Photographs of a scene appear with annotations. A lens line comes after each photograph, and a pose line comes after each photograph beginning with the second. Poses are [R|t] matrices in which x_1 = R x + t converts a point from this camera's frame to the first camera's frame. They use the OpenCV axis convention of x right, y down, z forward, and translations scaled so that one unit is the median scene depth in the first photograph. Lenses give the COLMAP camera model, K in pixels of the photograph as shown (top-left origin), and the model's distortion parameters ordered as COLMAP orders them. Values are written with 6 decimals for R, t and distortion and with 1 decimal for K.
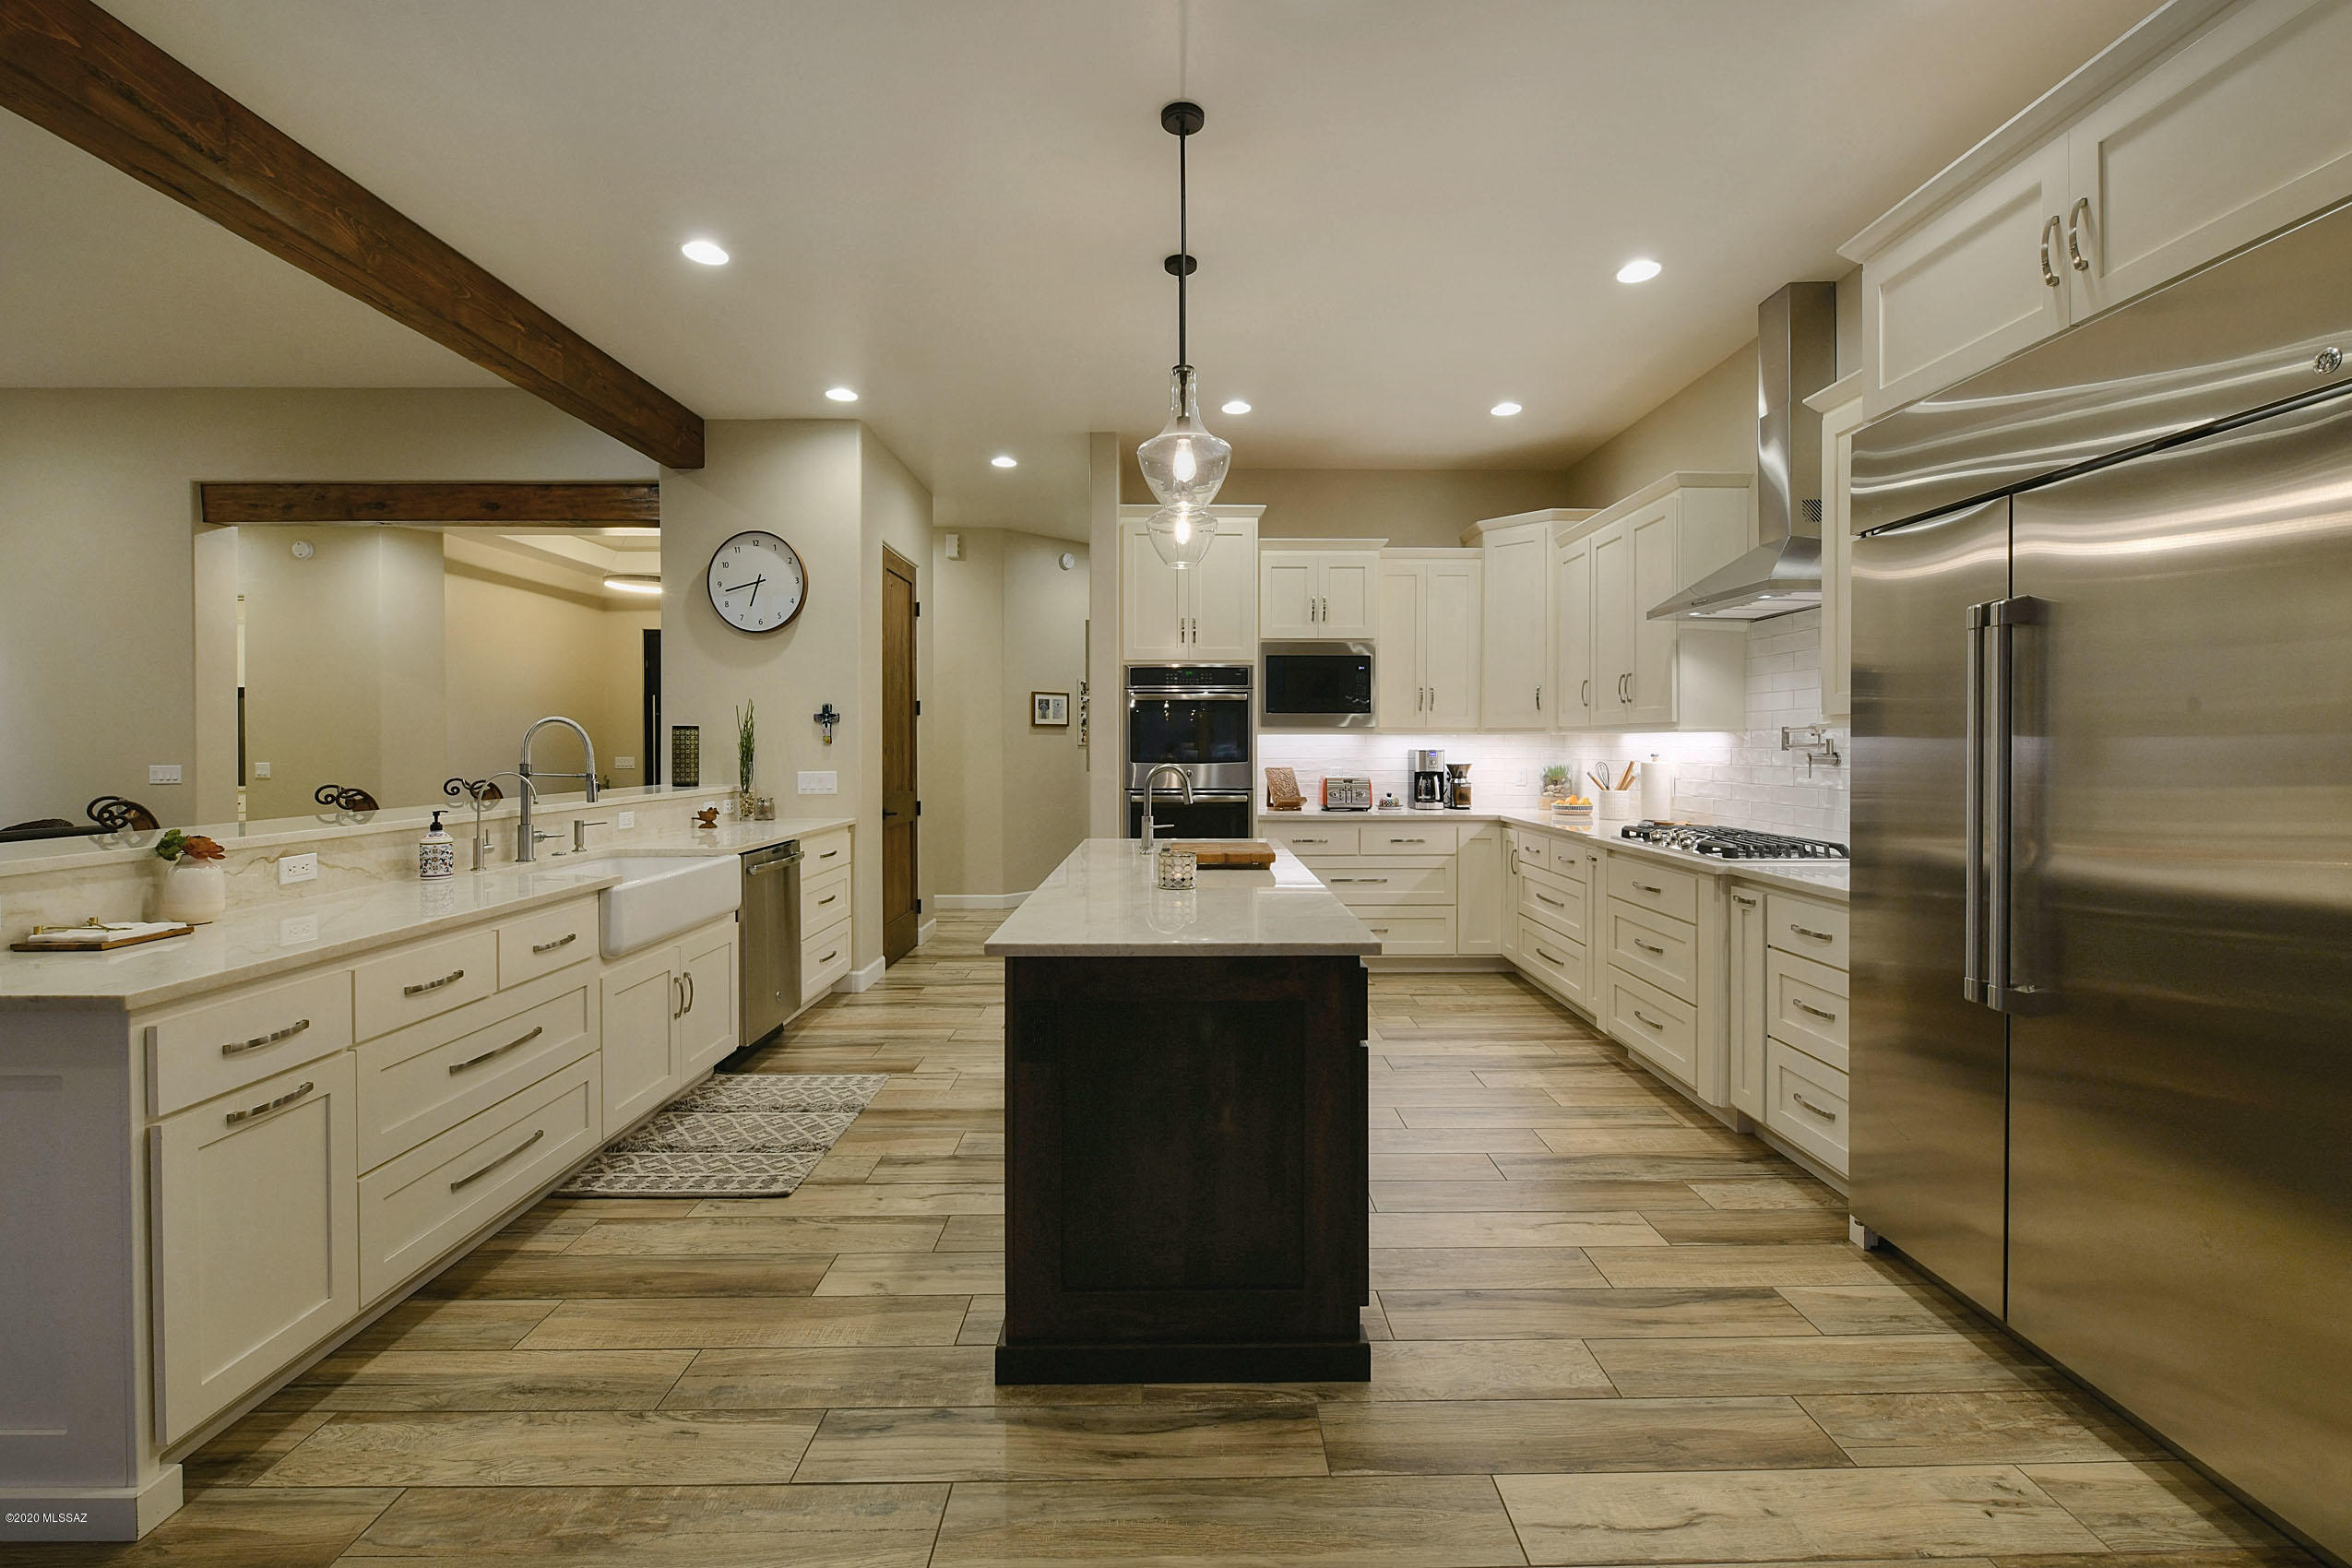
lens RADIAL K [[952.4, 0, 1189.4], [0, 952.4, 747.7], [0, 0, 1]] dist [-0.003436, -0.000997]
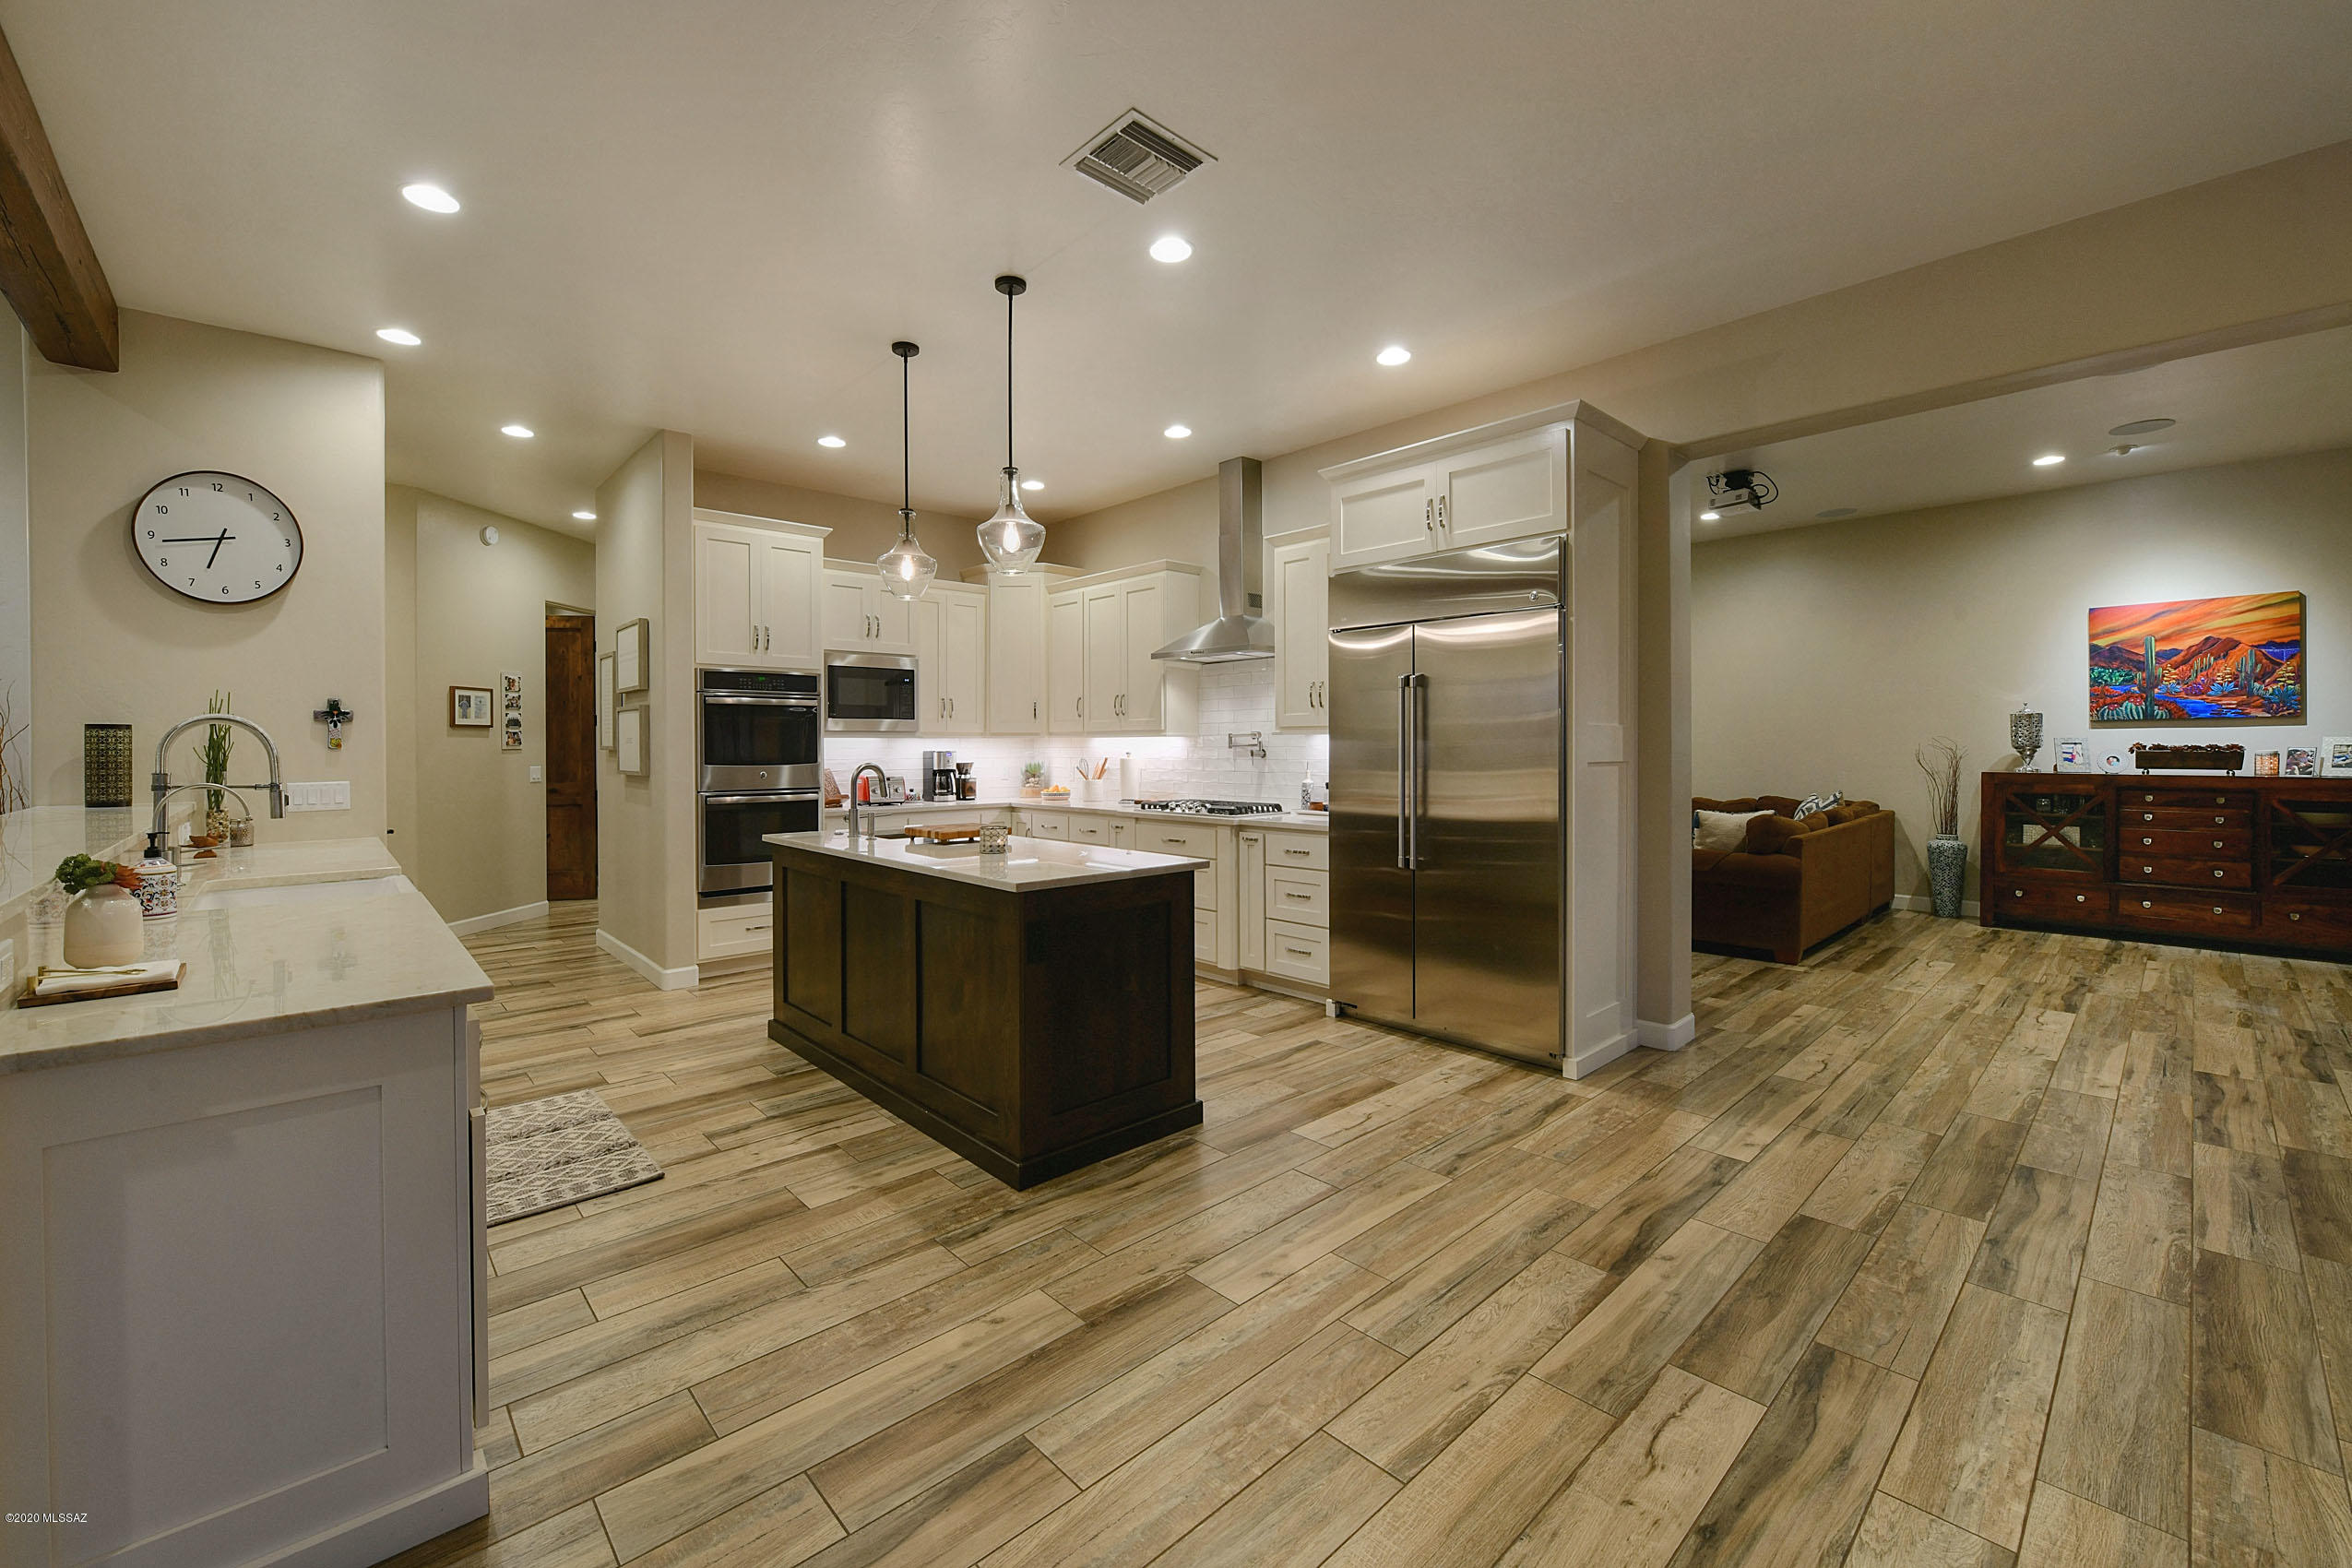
lens RADIAL K [[952.4, 0, 1189.4], [0, 952.4, 747.7], [0, 0, 1]] dist [-0.003436, -0.000997]
pose [[0.738386, -0.005324, 0.674358, -0.580285], [0.007544, 0.999971, -0.000365, 0.002318], [-0.674336, 0.005357, 0.738405, -0.139196]]
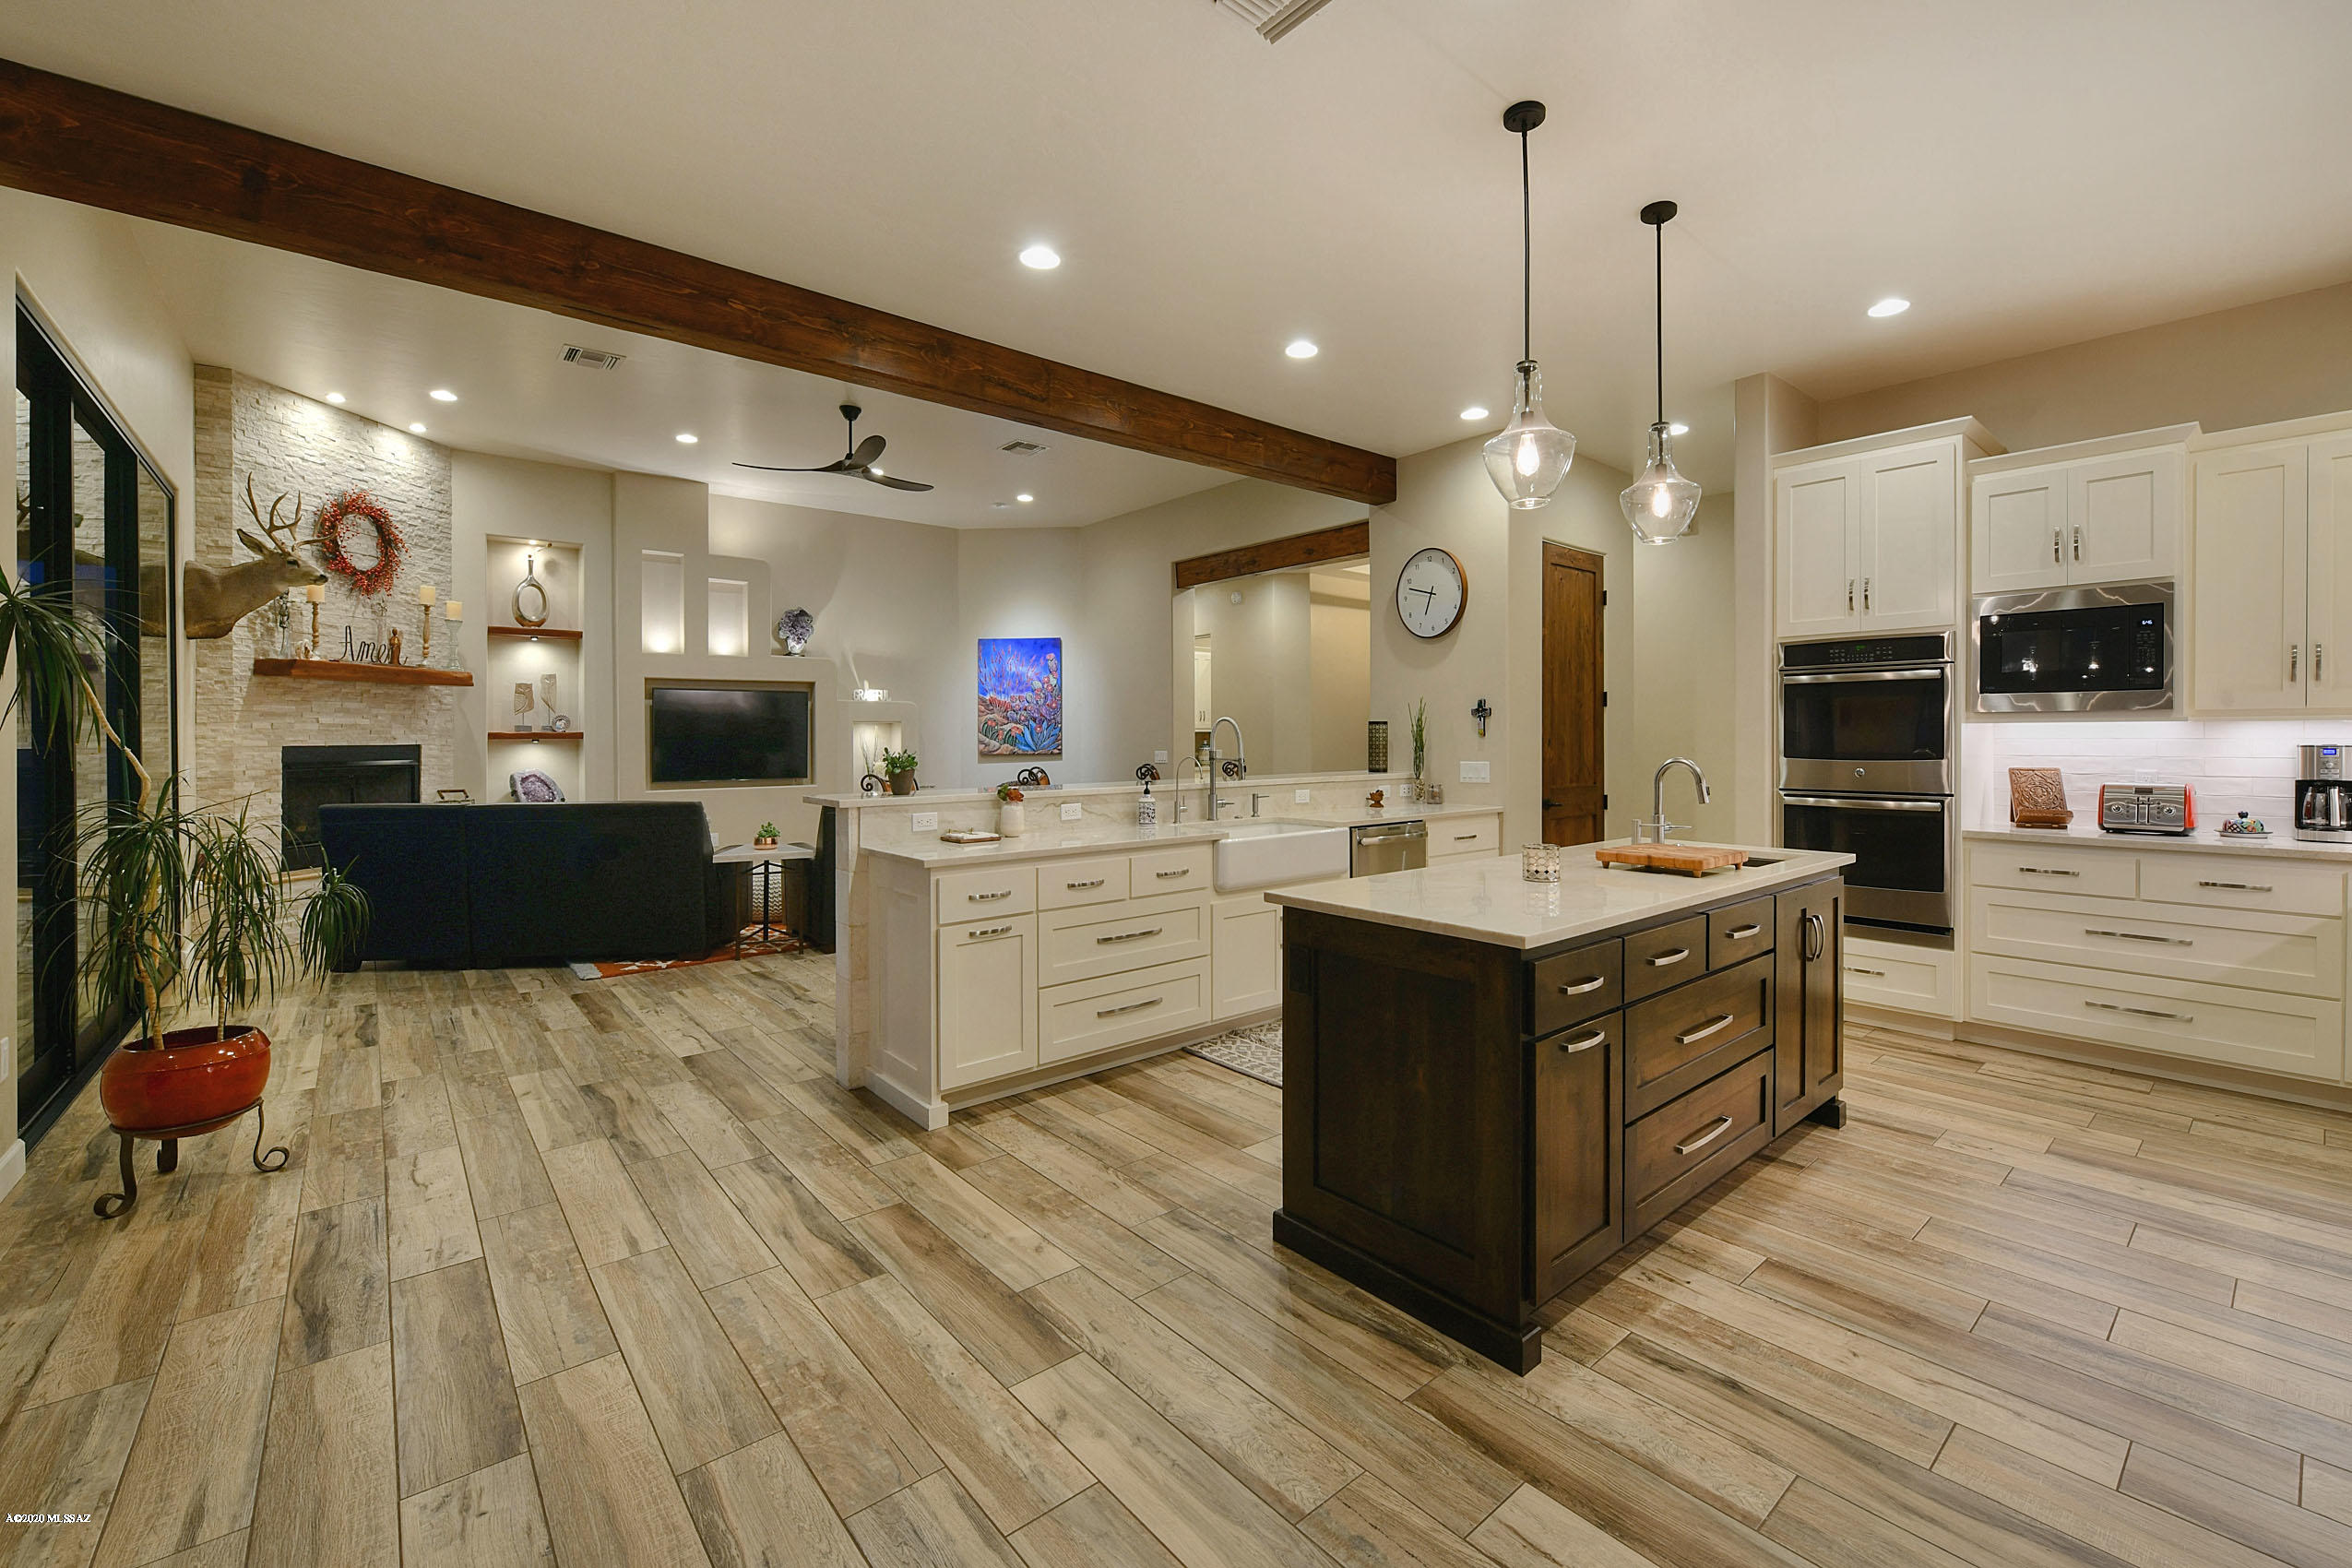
lens RADIAL K [[1021.3, 0, 1206.6], [0, 1021.3, 742.8], [0, 0, 1]] dist [-0.000504, -0.000204]
pose [[0.629749, 0.003552, -0.776791, 0.482490], [-0.001274, 0.999993, 0.003540, -0.000400], [0.776798, -0.001240, 0.629749, 0.042239]]
